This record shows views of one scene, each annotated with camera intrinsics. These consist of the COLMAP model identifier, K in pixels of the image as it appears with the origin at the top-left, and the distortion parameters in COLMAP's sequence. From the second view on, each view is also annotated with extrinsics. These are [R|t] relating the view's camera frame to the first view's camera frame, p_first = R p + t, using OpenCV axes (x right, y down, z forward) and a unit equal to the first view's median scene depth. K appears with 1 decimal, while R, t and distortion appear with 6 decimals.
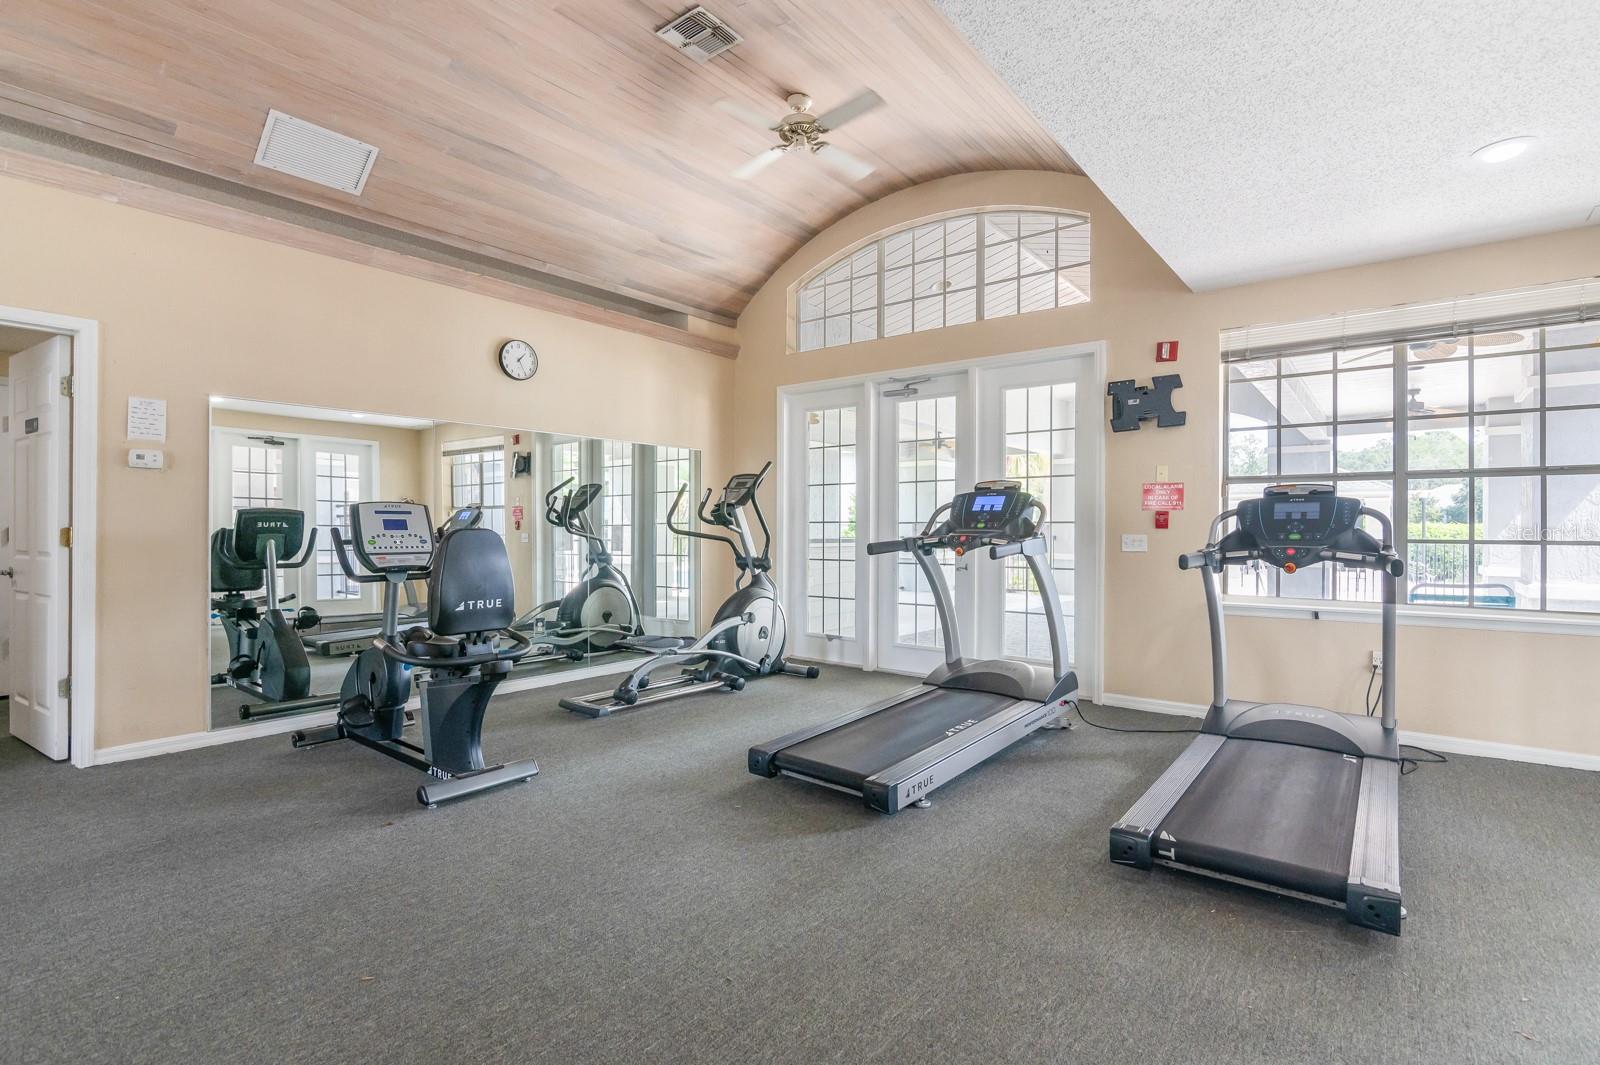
lens RADIAL K [[765.2, 0, 801.0], [0, 765.2, 538.1], [0, 0, 1]] dist [-0.030811, 0.010067]
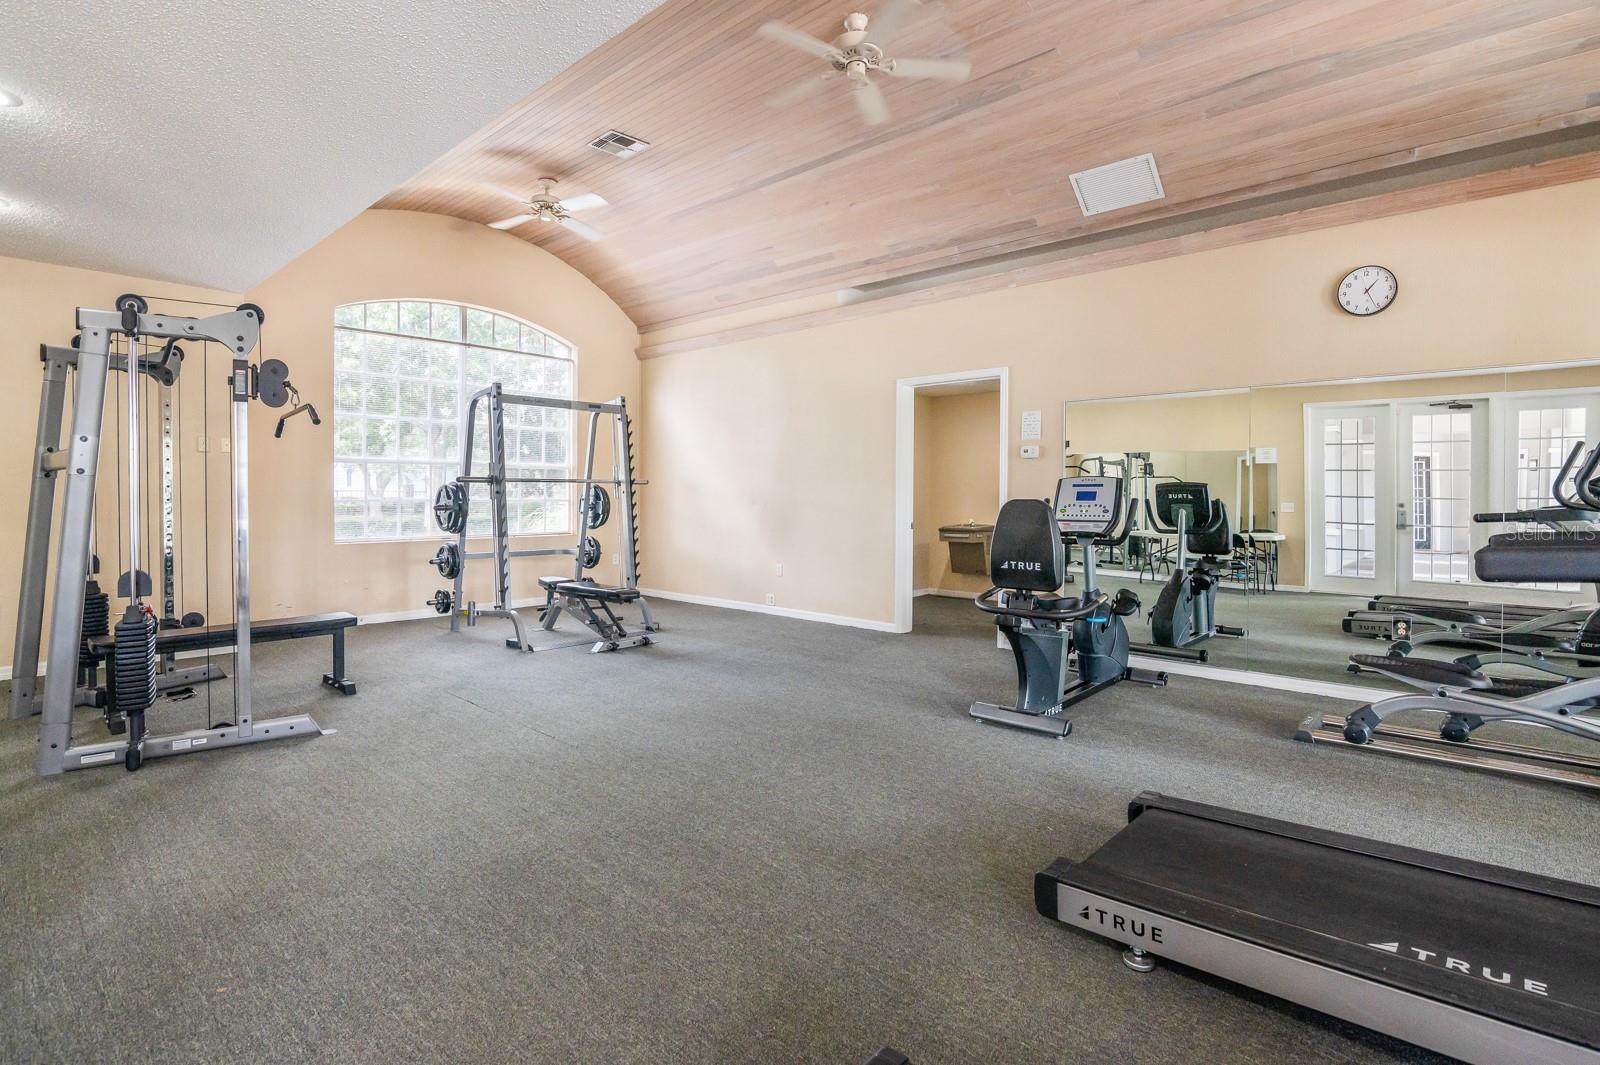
lens RADIAL K [[741.0, 0, 800.1], [0, 741.0, 509.3], [0, 0, 1]] dist [-0.018493, -0.000021]
pose [[-0.051037, 0.015869, -0.998571, 0.543505], [-0.014694, 0.999754, 0.016639, -0.008816], [0.998589, 0.015522, -0.050791, 0.555000]]
